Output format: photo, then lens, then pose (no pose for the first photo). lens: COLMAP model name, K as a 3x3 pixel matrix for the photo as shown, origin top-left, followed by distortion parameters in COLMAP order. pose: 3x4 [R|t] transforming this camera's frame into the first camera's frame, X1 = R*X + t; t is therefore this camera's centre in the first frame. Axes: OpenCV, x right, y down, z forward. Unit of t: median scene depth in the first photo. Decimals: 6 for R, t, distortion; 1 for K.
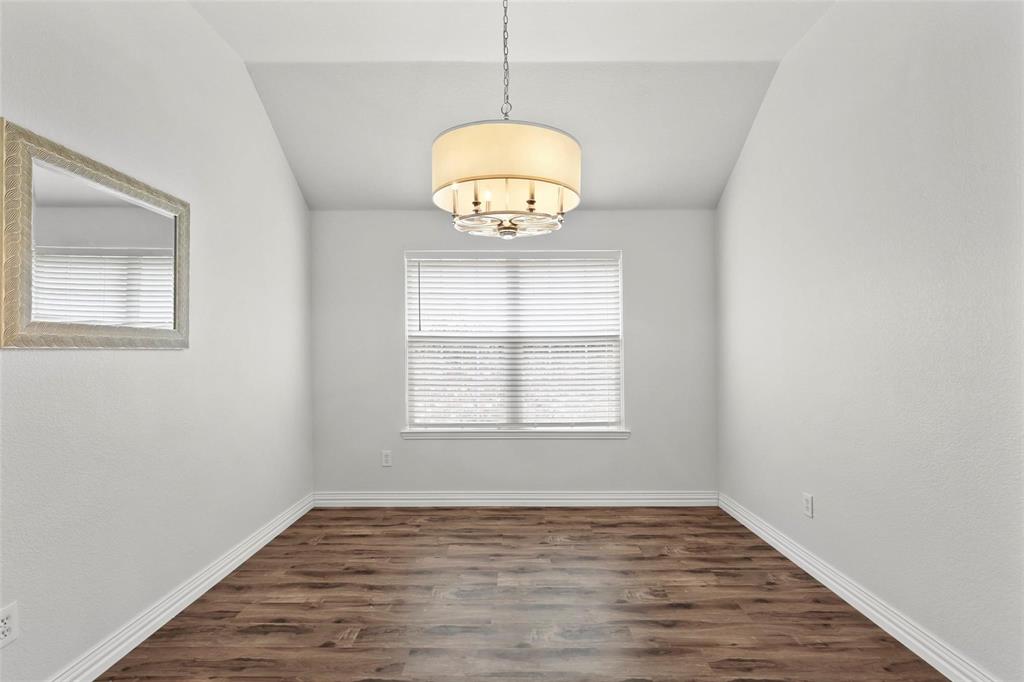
lens RADIAL K [[482.9, 0, 506.4], [0, 482.9, 345.0], [0, 0, 1]] dist [-0.012987, 0.007054]
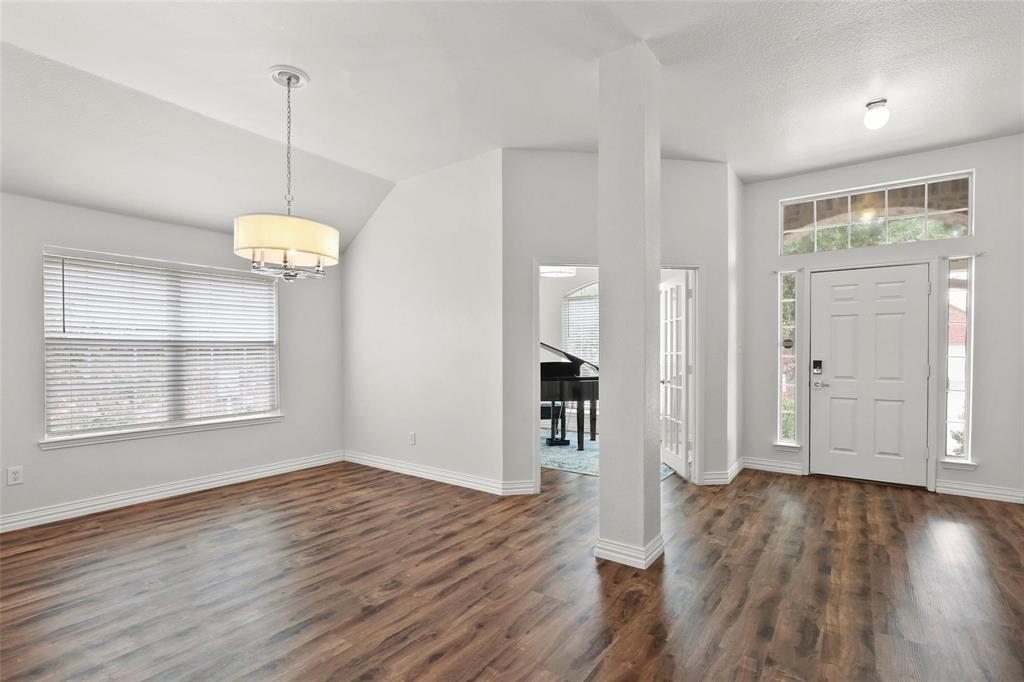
lens RADIAL K [[482.9, 0, 506.4], [0, 482.9, 345.0], [0, 0, 1]] dist [-0.012987, 0.007054]
pose [[0.601044, 0.010585, 0.799146, -0.489594], [-0.006965, 0.999944, -0.008006, -0.004769], [-0.799186, -0.000754, 0.601084, -0.298972]]
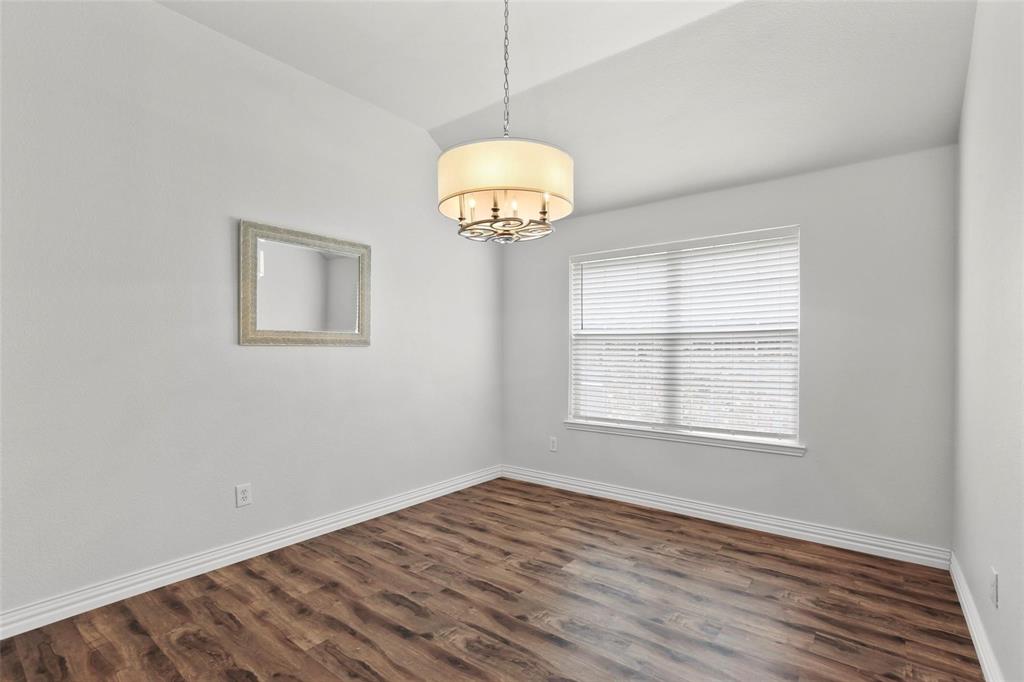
lens RADIAL K [[469.6, 0, 511.8], [0, 469.6, 351.4], [0, 0, 1]] dist [-0.011220, 0.005117]
pose [[0.794012, 0.004815, -0.607883, 0.396600], [0.004217, 0.999901, 0.013429, 0.005811], [0.607887, -0.013226, 0.793913, 0.093993]]
